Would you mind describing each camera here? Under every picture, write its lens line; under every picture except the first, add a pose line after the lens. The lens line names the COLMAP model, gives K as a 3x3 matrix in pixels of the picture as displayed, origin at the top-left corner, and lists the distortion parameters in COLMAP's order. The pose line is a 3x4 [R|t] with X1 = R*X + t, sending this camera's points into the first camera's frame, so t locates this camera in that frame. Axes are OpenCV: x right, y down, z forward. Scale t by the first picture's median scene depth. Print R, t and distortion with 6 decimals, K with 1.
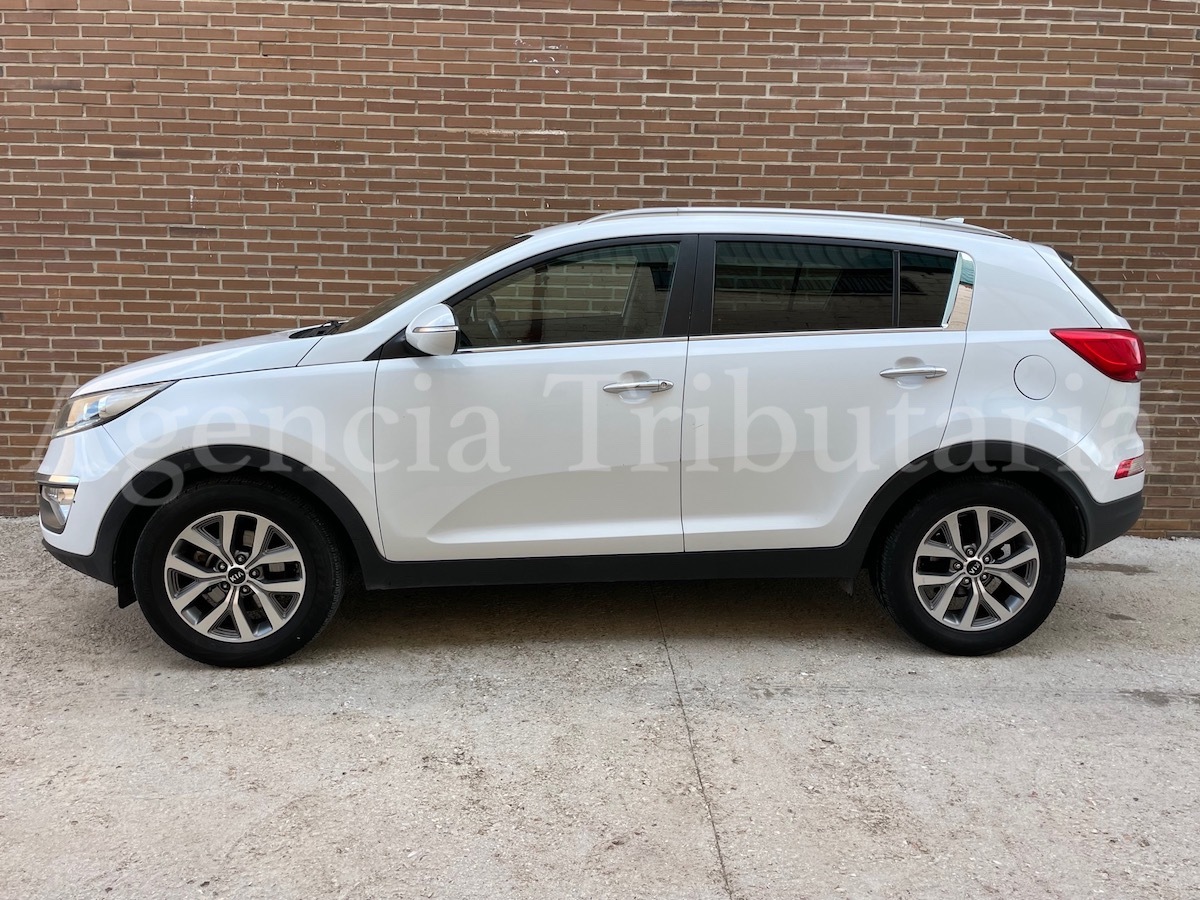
lens RADIAL K [[976.5, 0, 594.2], [0, 976.5, 444.8], [0, 0, 1]] dist [0.072492, -0.089894]
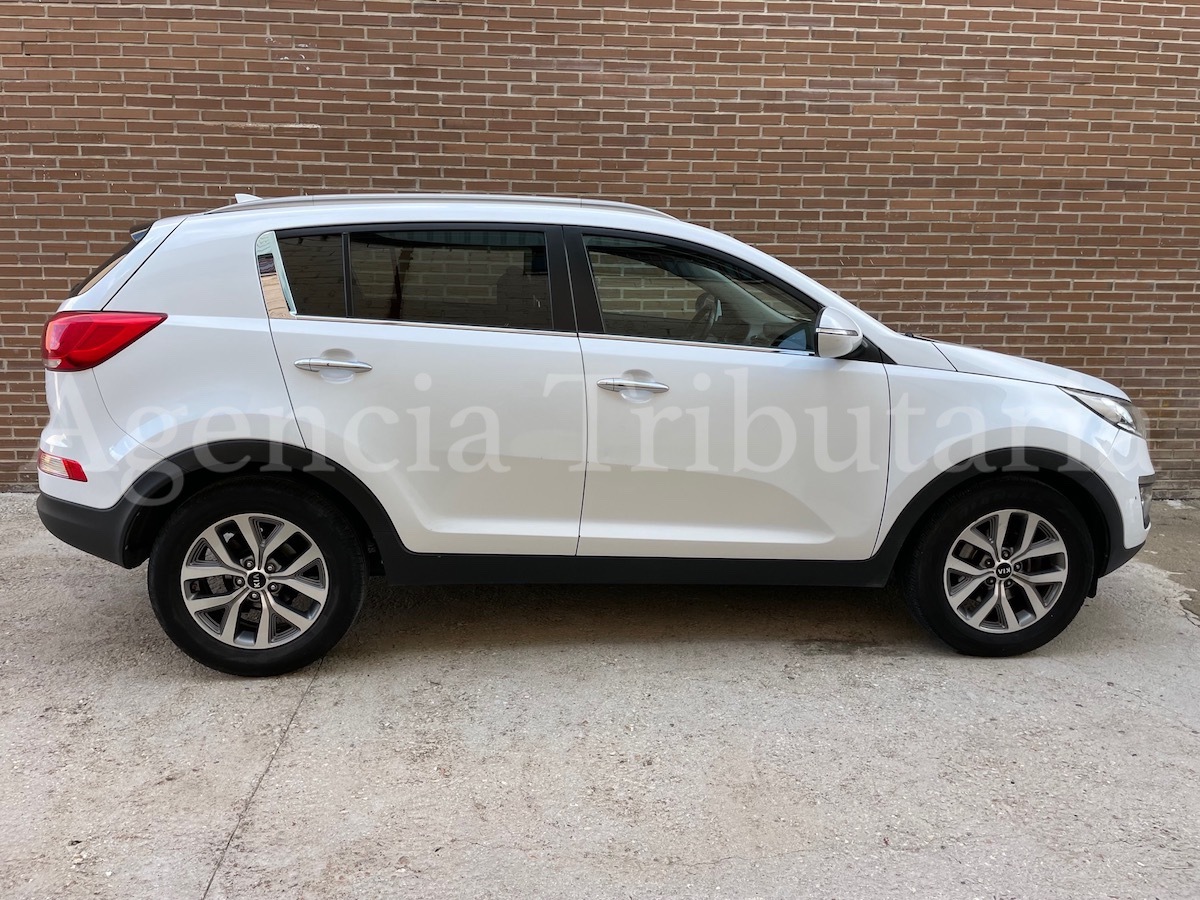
lens RADIAL K [[918.8, 0, 612.5], [0, 918.8, 444.2], [0, 0, 1]] dist [0.092096, -0.124613]
pose [[0.999088, -0.012374, 0.040866, 0.242708], [0.011269, 0.999567, 0.027176, 0.002500], [-0.041185, -0.026690, 0.998795, -0.029850]]
